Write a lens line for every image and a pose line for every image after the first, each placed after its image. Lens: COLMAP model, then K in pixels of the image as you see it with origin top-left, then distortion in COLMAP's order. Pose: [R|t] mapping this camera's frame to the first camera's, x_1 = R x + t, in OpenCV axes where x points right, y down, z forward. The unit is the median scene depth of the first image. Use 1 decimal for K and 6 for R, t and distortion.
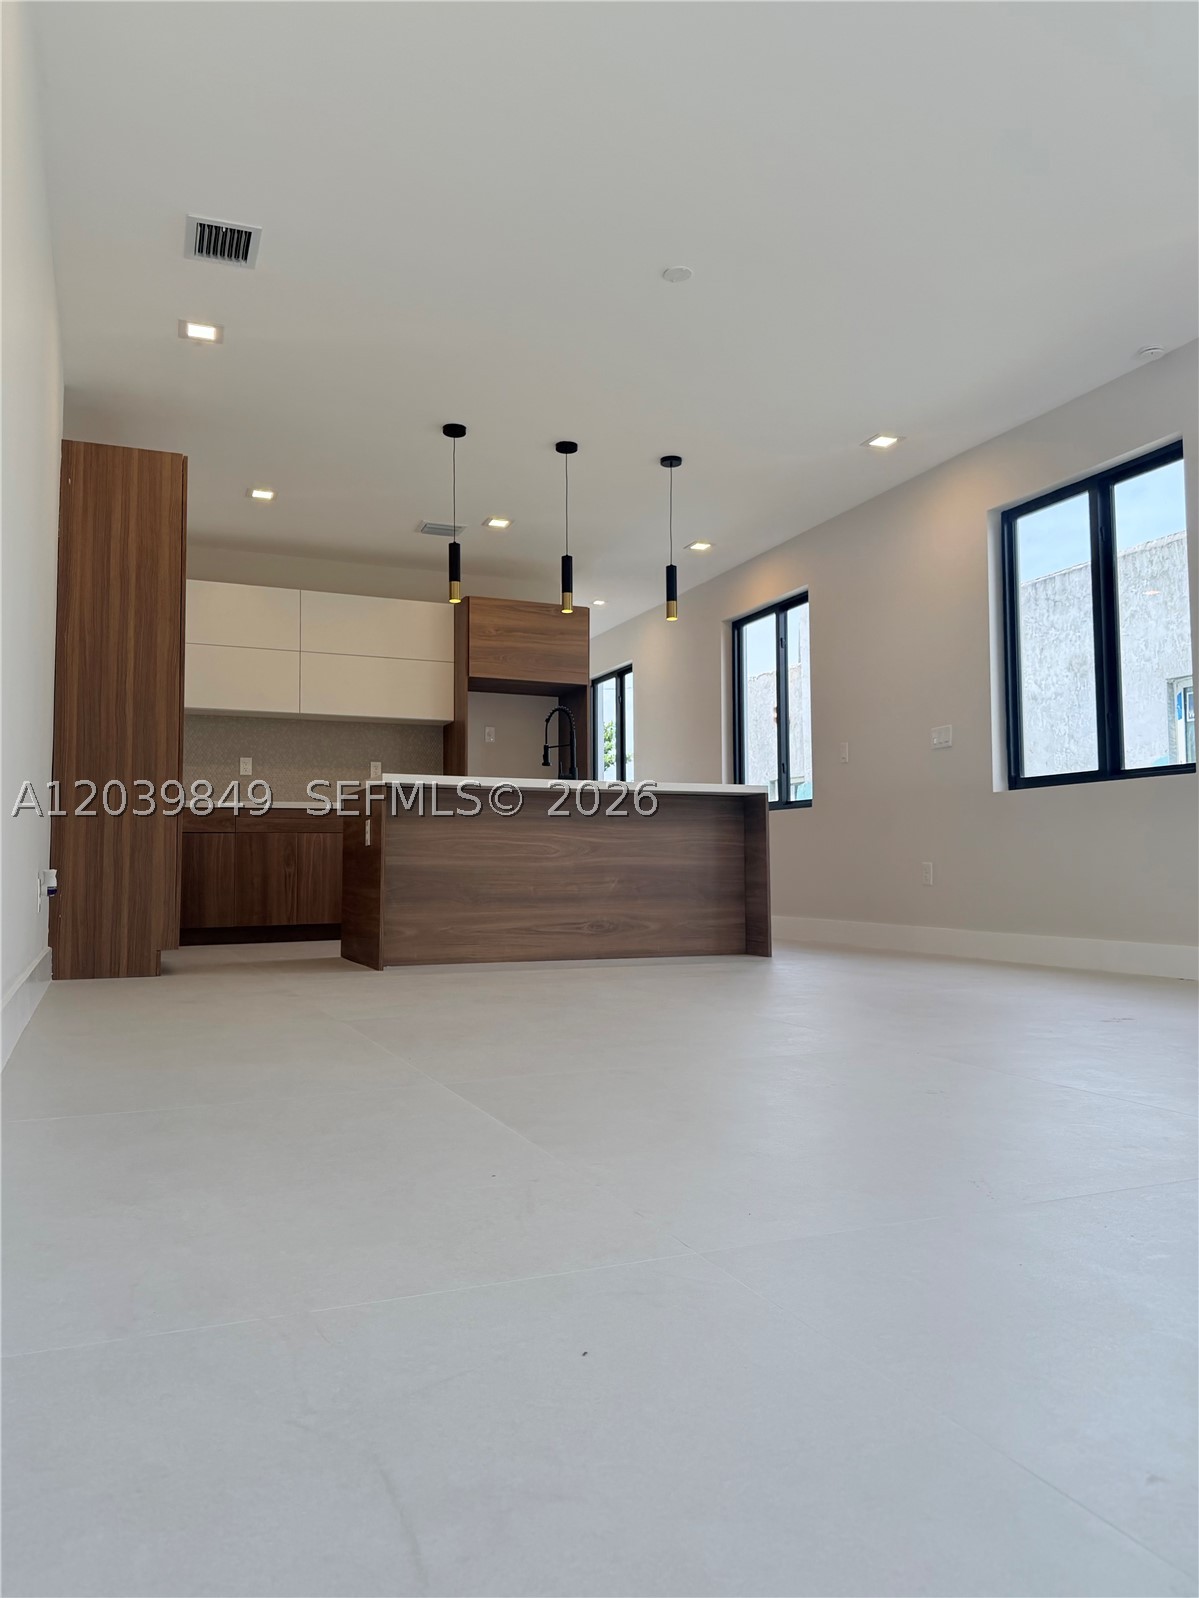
lens RADIAL K [[1143.7, 0, 596.3], [0, 1143.7, 805.7], [0, 0, 1]] dist [0.066630, -0.053312]
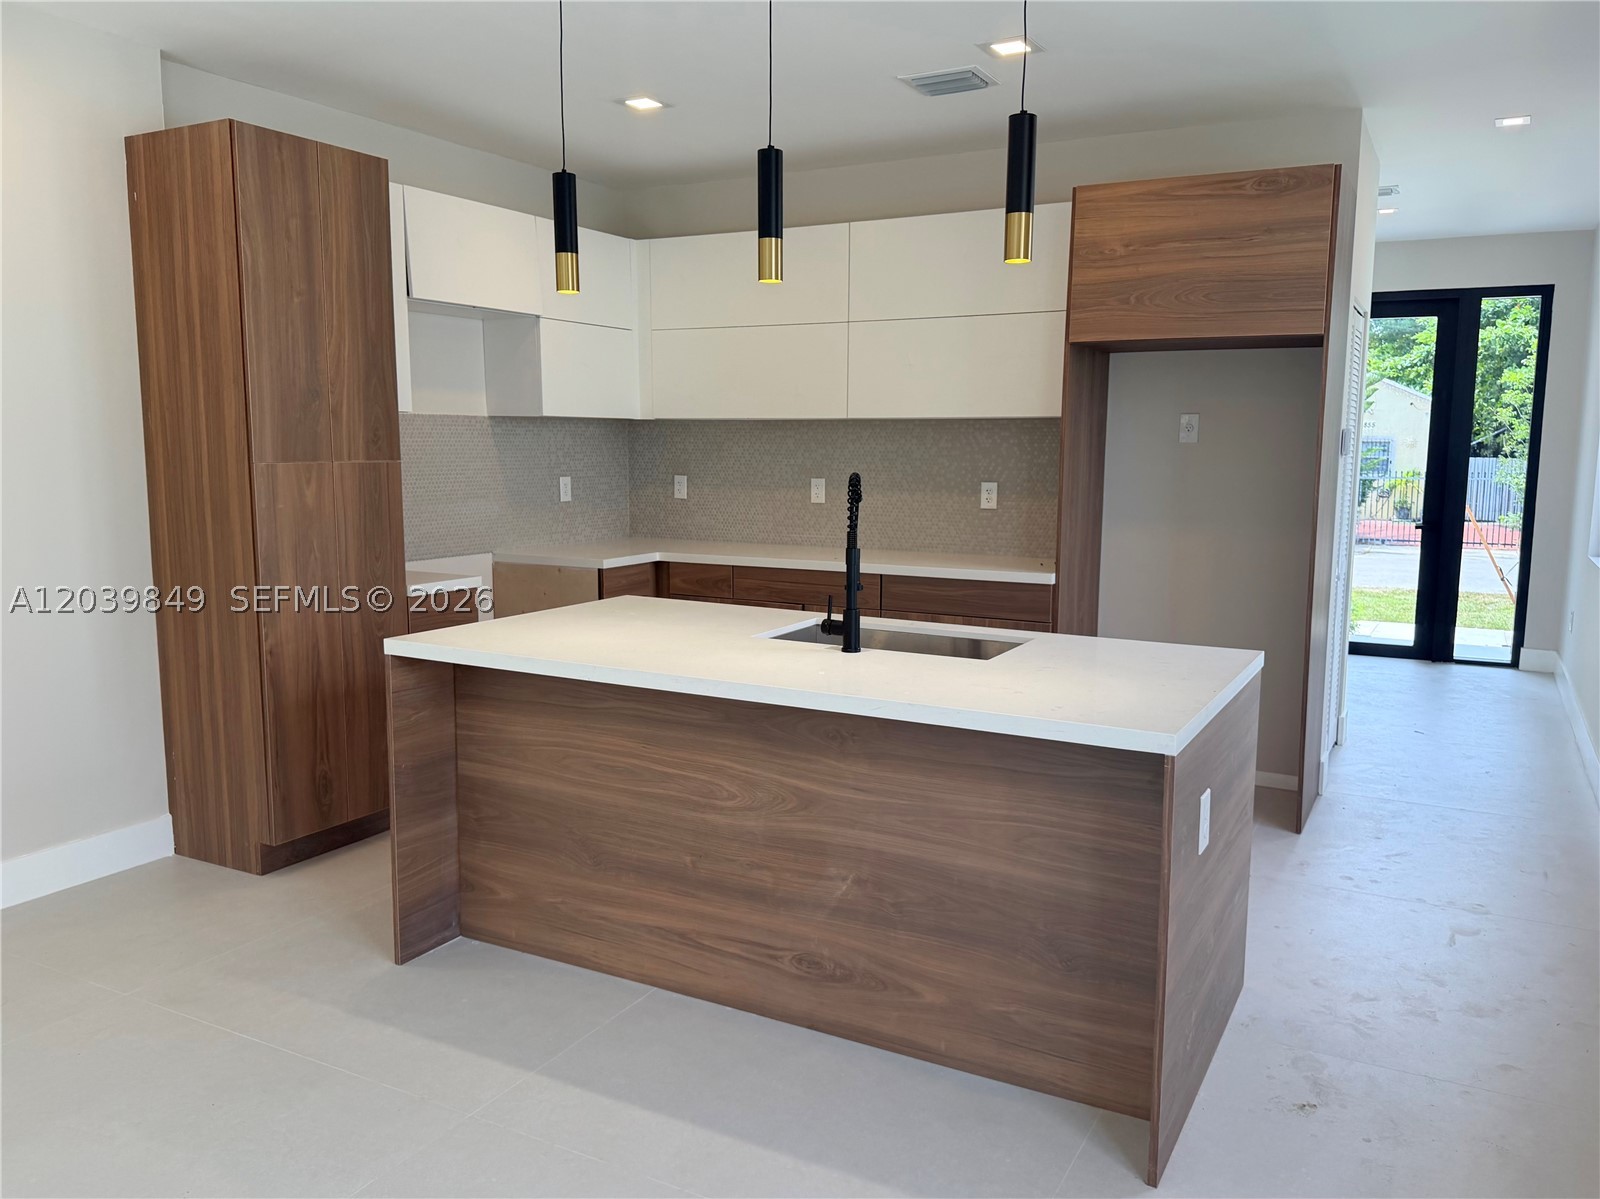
lens RADIAL K [[1224.0, 0, 799.9], [0, 1224.0, 606.1], [0, 0, 1]] dist [0.041373, -0.064372]
pose [[0.633116, 0.111785, -0.765943, 0.370966], [0.034761, 0.984413, 0.172402, -0.127872], [0.773276, -0.135775, 0.619362, 0.705042]]
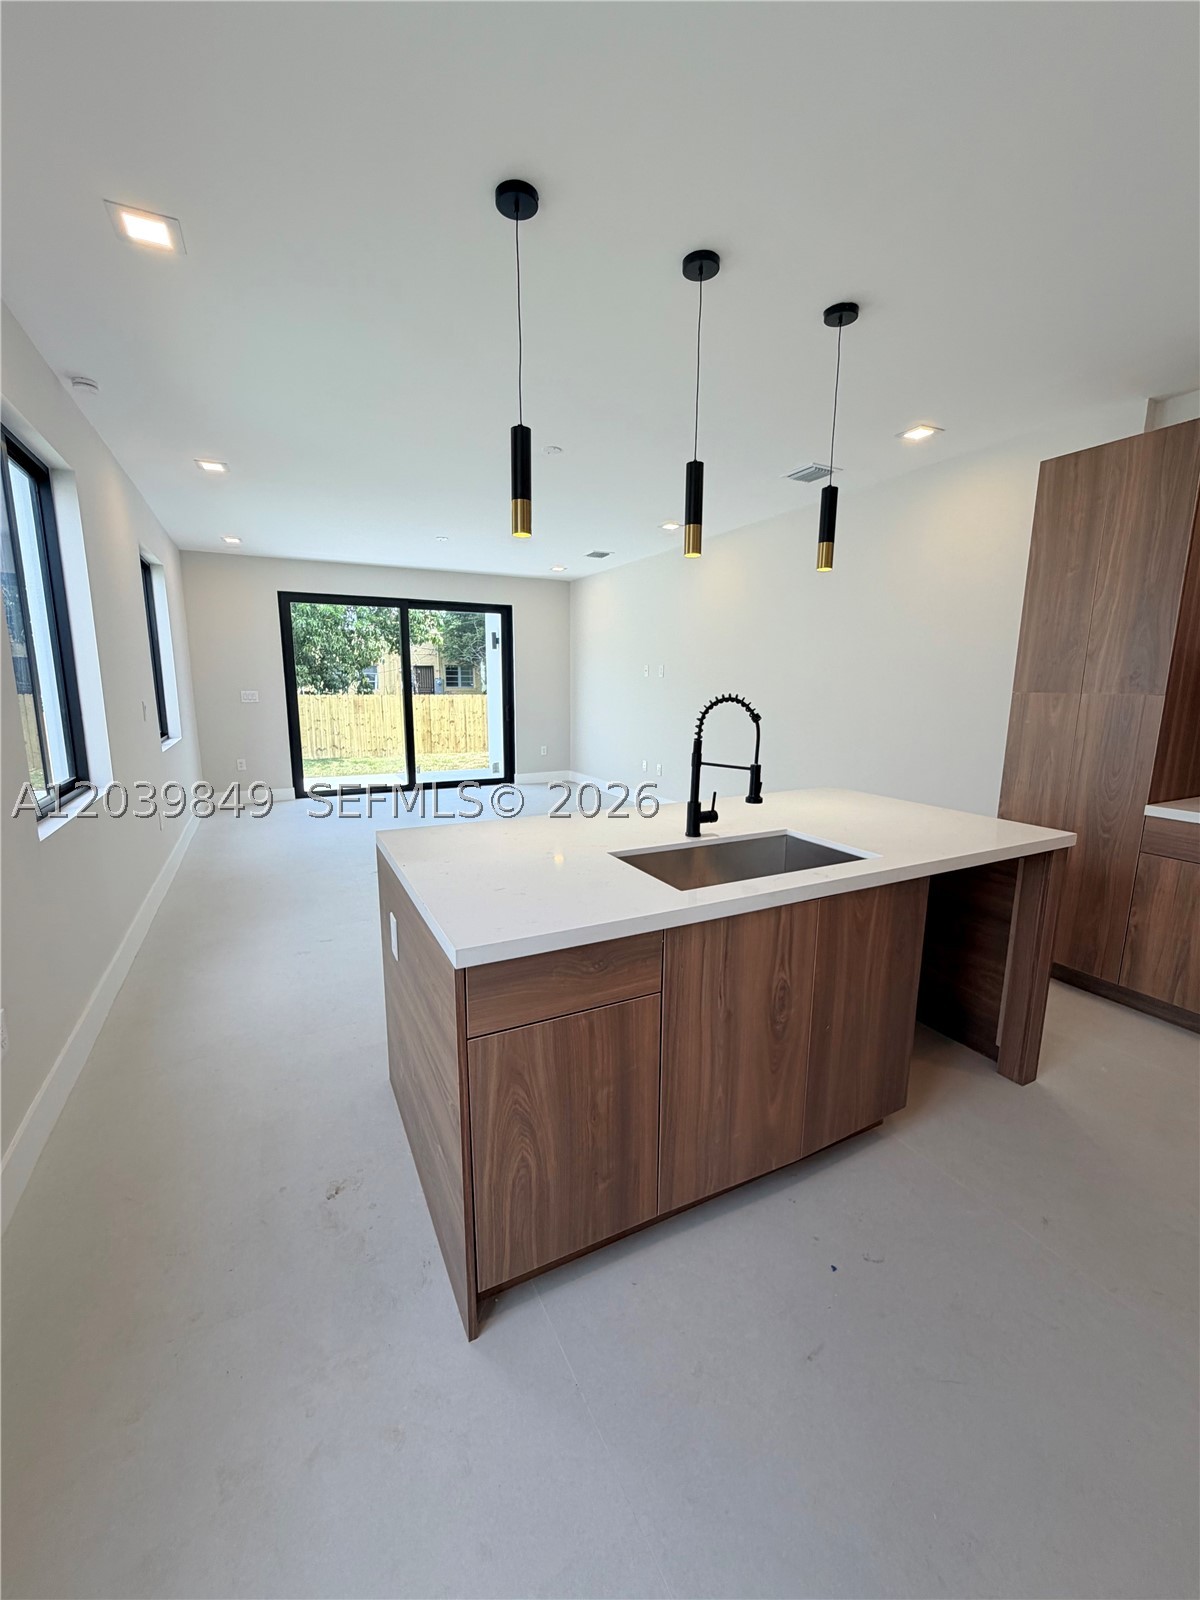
lens RADIAL K [[639.3, 0, 608.9], [0, 639.3, 797.1], [0, 0, 1]] dist [-0.004057, 0.001395]
pose [[-0.997136, 0.008236, -0.075185, 0.049536], [-0.001538, 0.991642, 0.129015, -0.081459], [0.075619, 0.128761, -0.988788, 1.398359]]
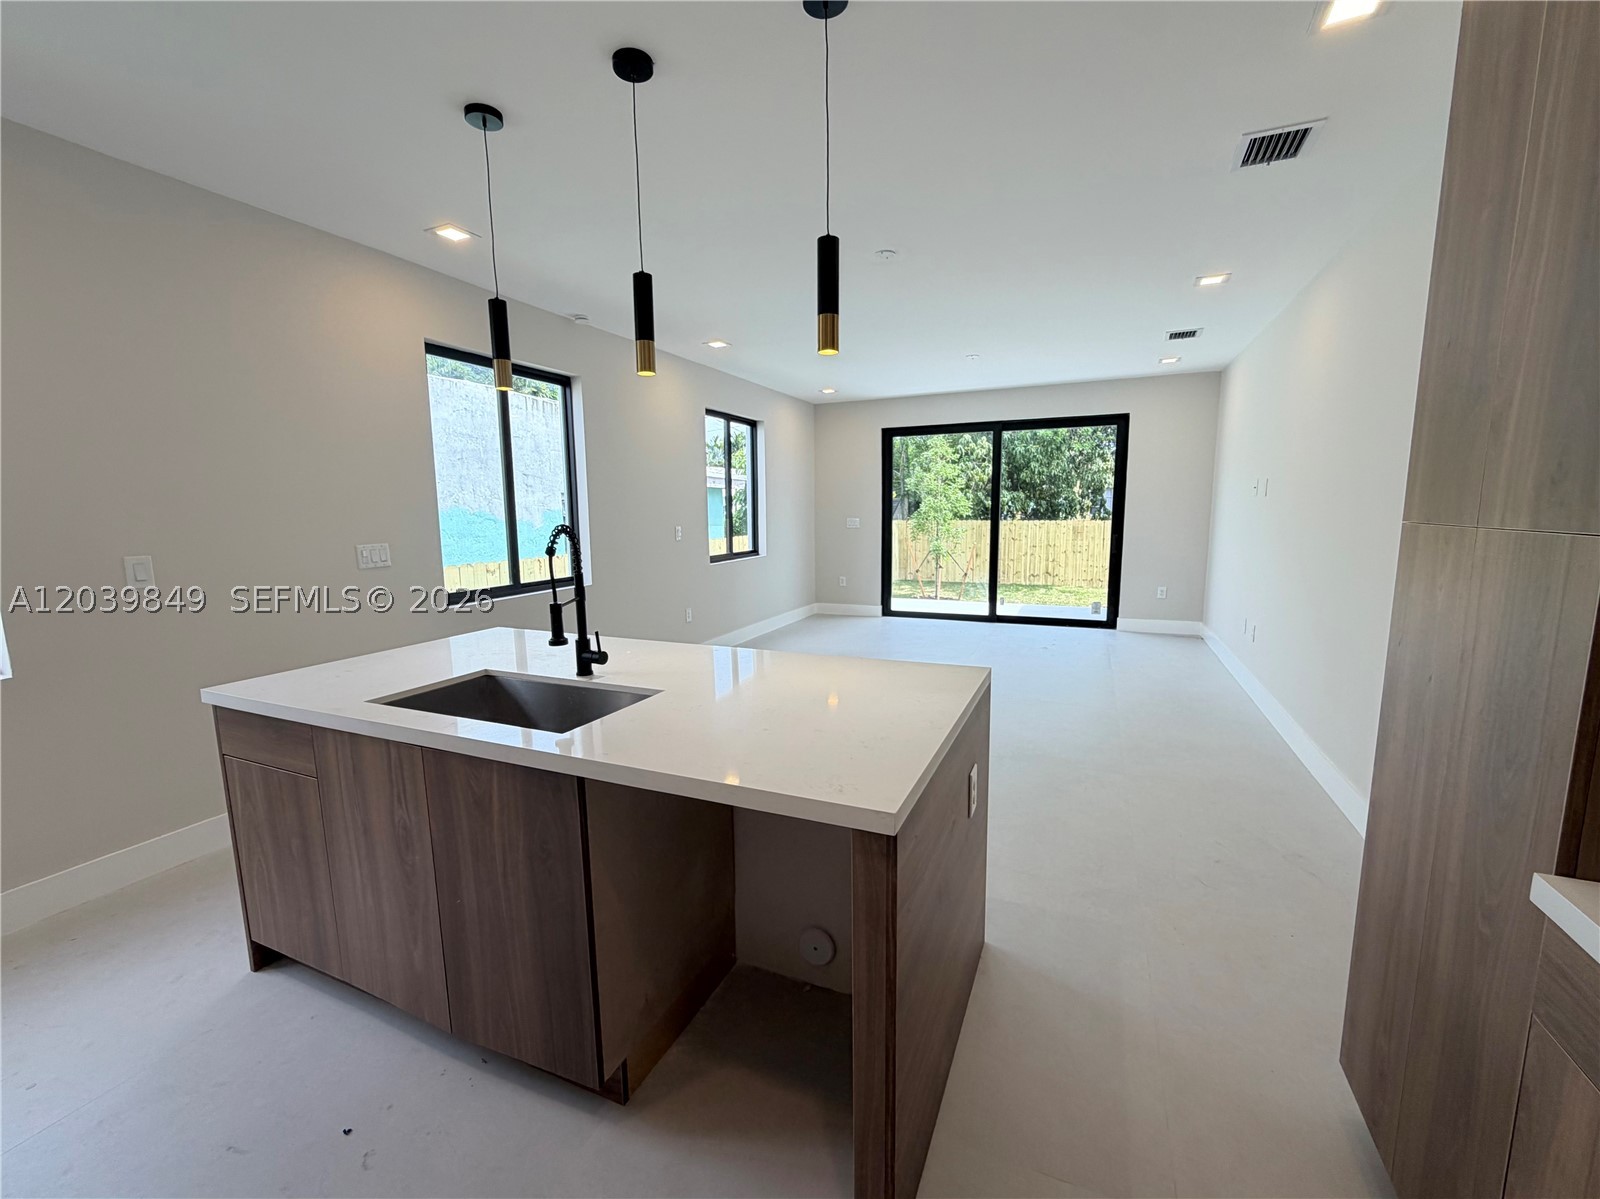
lens RADIAL K [[639.3, 0, 807.1], [0, 639.3, 600.9], [0, 0, 1]] dist [-0.004057, 0.001395]
pose [[-0.696540, -0.098592, 0.710712, -0.341054], [-0.024103, 0.993171, 0.114153, -0.092407], [-0.717113, 0.062381, -0.694160, 1.200574]]
